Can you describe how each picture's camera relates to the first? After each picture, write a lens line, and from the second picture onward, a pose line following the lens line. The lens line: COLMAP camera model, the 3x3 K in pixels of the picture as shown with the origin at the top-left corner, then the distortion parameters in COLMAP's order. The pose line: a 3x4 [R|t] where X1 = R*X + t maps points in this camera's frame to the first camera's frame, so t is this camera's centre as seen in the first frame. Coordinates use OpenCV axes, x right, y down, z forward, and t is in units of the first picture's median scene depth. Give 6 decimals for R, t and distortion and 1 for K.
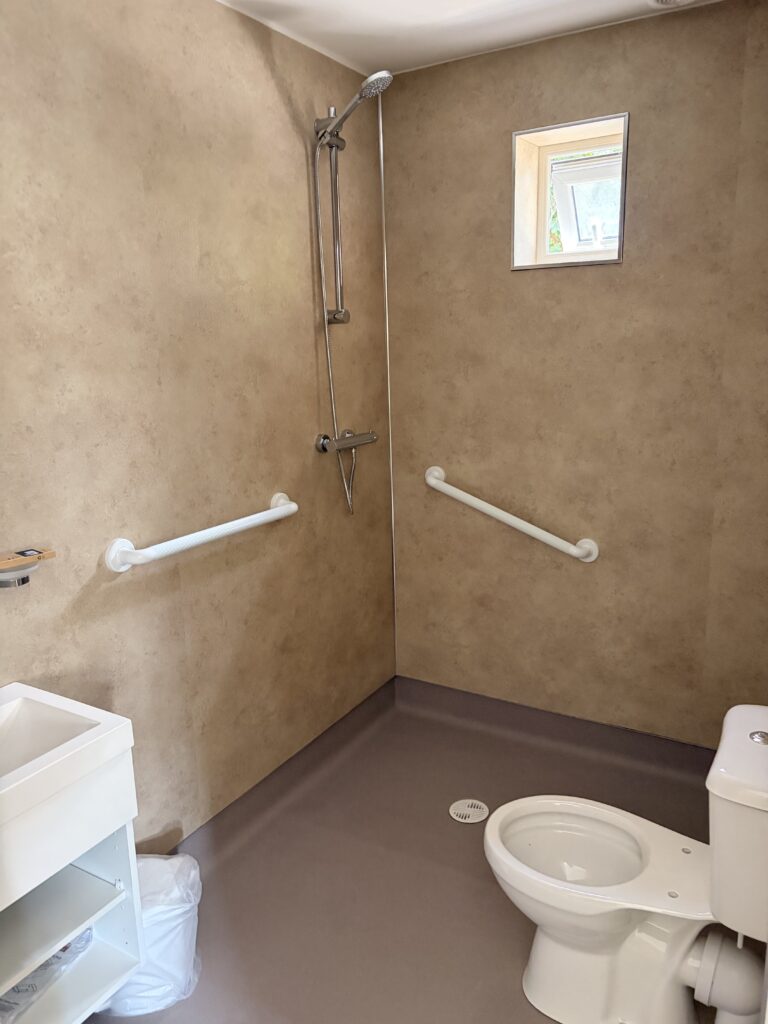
lens RADIAL K [[772.7, 0, 387.2], [0, 772.7, 514.8], [0, 0, 1]] dist [0.004933, -0.000626]
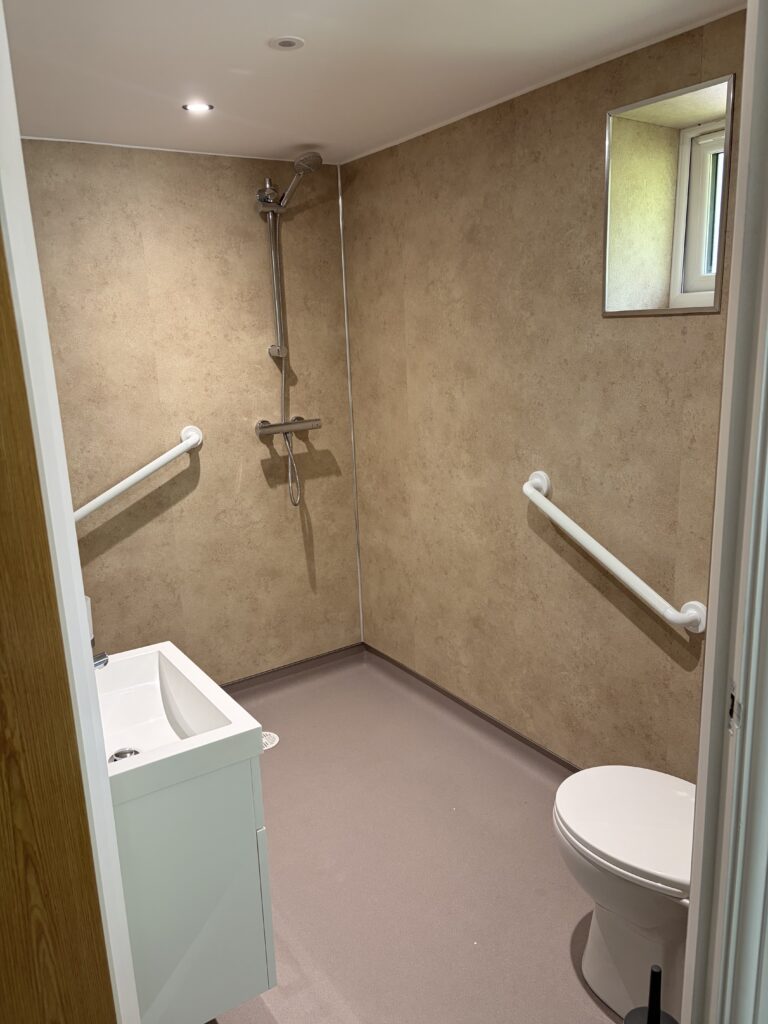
lens RADIAL K [[772.7, 0, 383.4], [0, 772.7, 511.2], [0, 0, 1]] dist [0.004933, -0.000626]
pose [[0.900529, 0.093874, -0.424541, 0.442214], [-0.082842, 0.995572, 0.044417, -0.062817], [0.426831, -0.004829, 0.904319, 0.088588]]
